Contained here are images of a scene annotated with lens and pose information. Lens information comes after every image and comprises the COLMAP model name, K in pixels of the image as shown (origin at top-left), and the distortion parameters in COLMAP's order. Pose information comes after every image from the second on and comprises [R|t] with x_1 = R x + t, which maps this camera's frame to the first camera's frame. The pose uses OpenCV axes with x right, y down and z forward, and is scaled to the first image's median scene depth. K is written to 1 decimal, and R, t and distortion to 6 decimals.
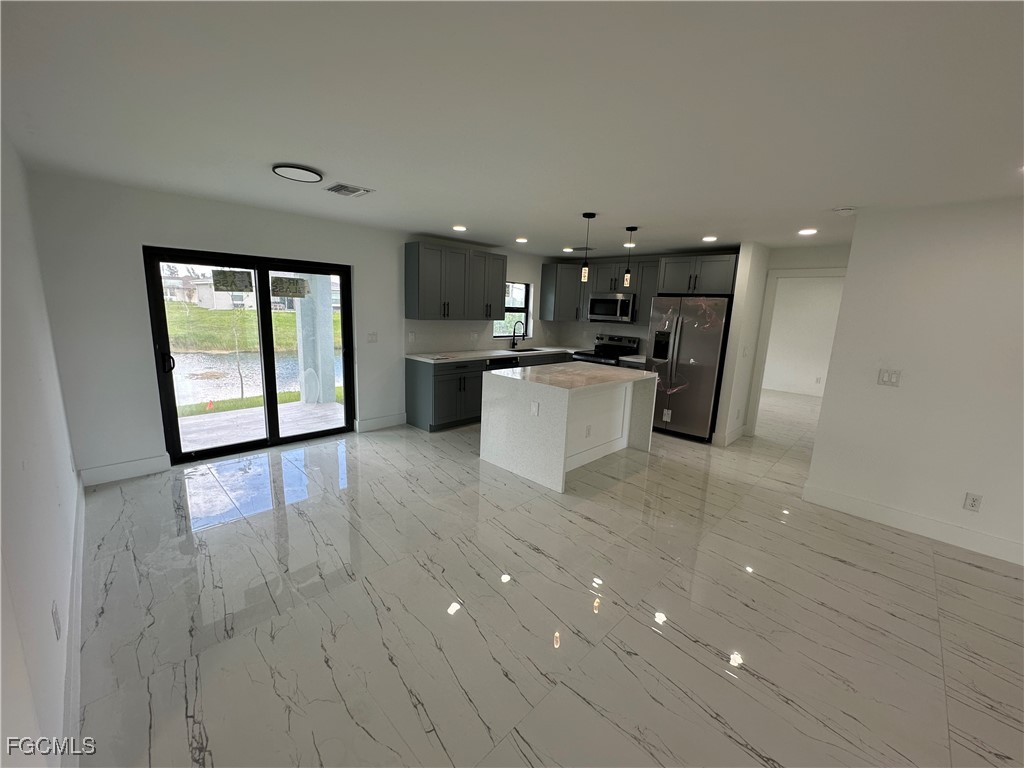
lens RADIAL K [[409.5, 0, 511.1], [0, 409.5, 382.4], [0, 0, 1]] dist [-0.010994, 0.002975]
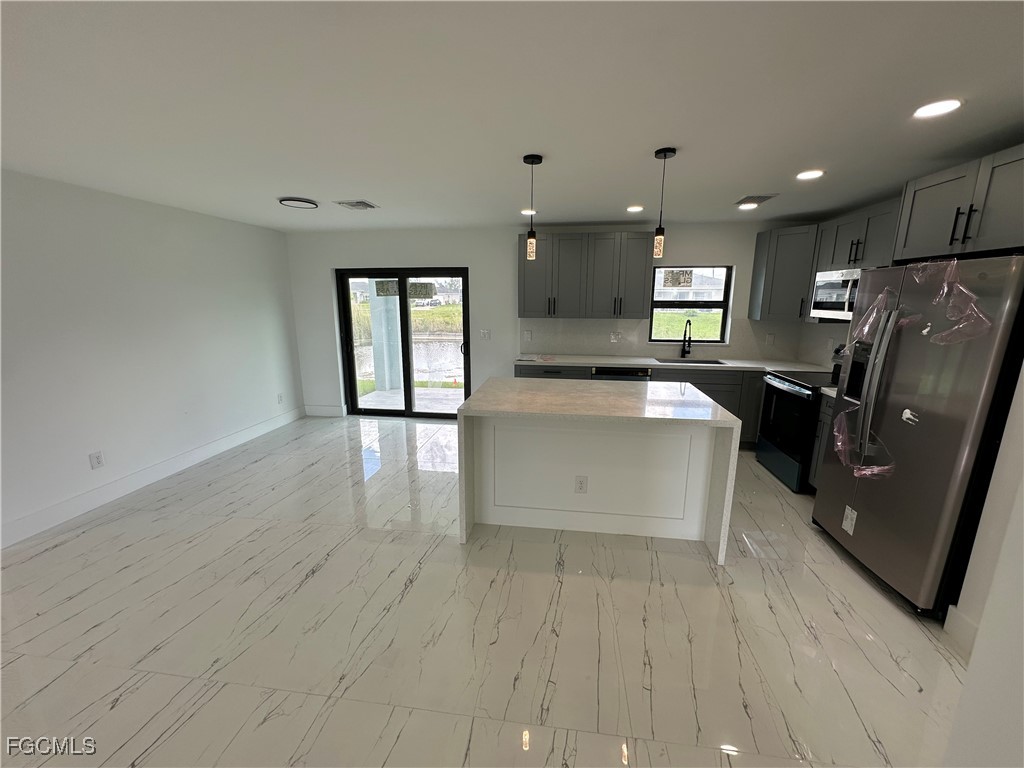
lens RADIAL K [[409.5, 0, 511.1], [0, 409.5, 382.4], [0, 0, 1]] dist [-0.010994, 0.002975]
pose [[0.601637, 0.123834, -0.789112, 0.566611], [-0.125291, 0.990311, 0.059884, -0.063488], [0.788882, 0.062840, 0.611323, 0.448383]]
